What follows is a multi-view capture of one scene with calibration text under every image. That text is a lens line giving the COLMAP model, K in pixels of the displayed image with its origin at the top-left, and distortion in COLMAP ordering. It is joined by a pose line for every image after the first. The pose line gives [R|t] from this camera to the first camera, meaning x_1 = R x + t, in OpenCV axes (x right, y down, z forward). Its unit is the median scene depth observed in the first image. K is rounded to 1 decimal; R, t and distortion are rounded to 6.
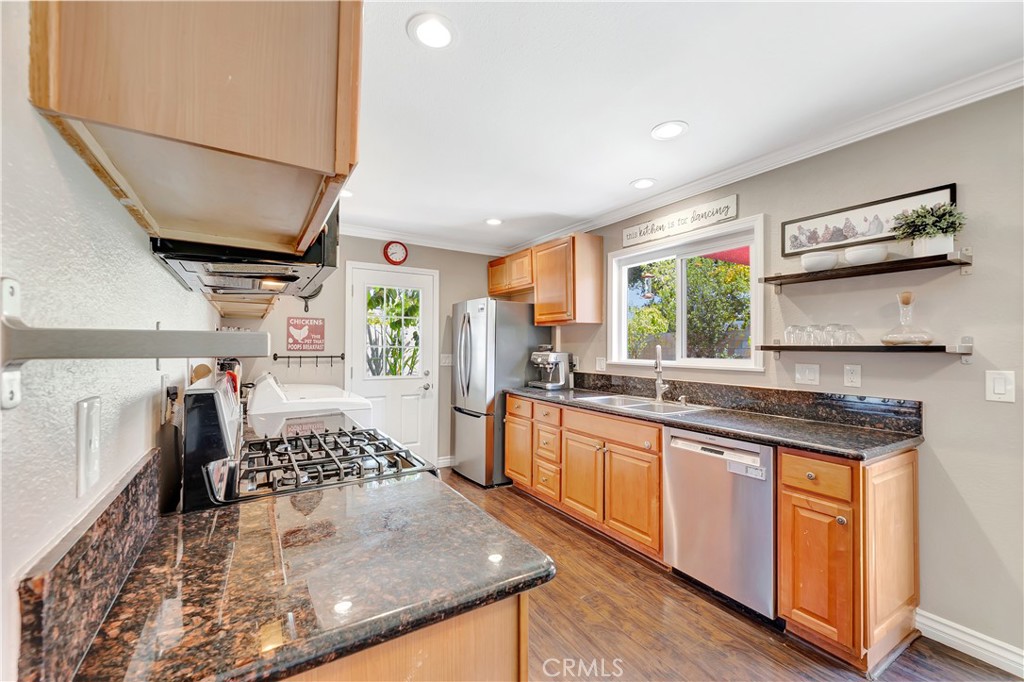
lens RADIAL K [[428.9, 0, 510.7], [0, 428.9, 340.5], [0, 0, 1]] dist [0.002150, -0.001399]
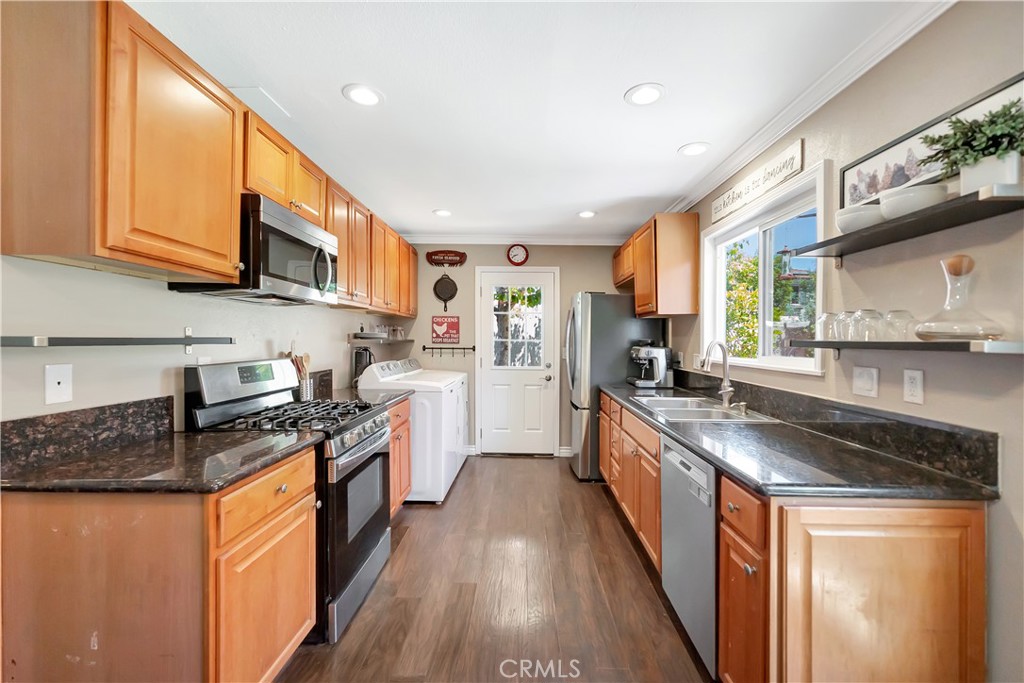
lens RADIAL K [[428.9, 0, 506.1], [0, 428.9, 346.2], [0, 0, 1]] dist [0.002150, -0.001399]
pose [[0.850165, 0.011100, -0.526399, 0.343687], [0.003706, 0.999627, 0.027064, -0.000570], [0.526503, -0.024959, 0.849807, 0.058559]]
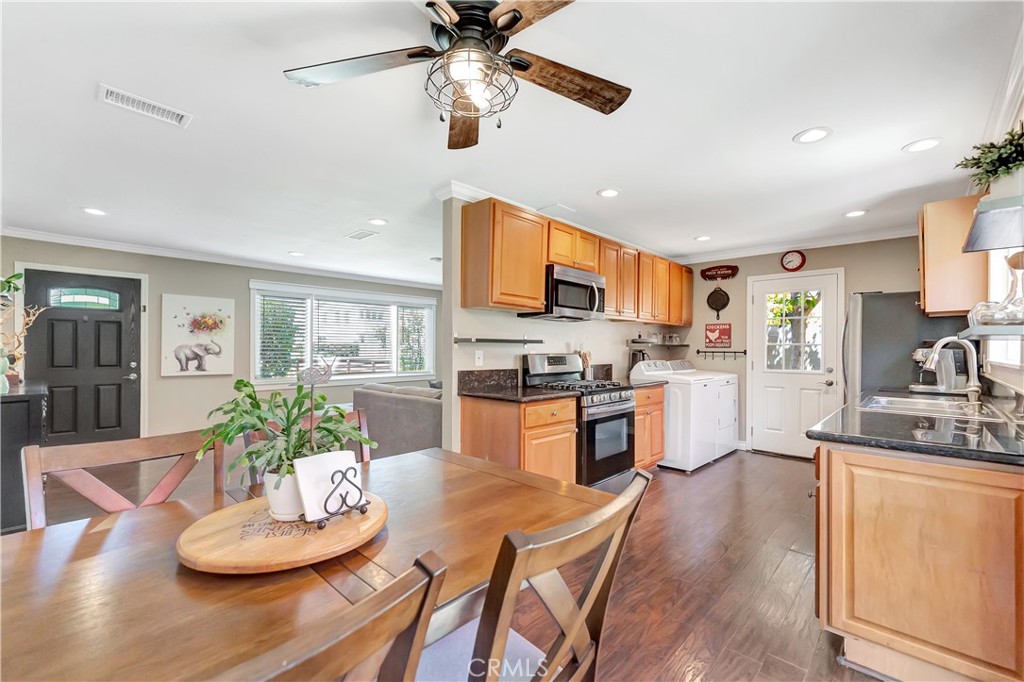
lens RADIAL K [[428.9, 0, 514.4], [0, 428.9, 349.2], [0, 0, 1]] dist [0.002150, -0.001399]
pose [[0.276311, -0.000873, -0.961068, 0.738105], [0.009866, 0.999949, 0.001928, 0.021222], [0.961018, -0.010015, 0.276306, -0.013304]]
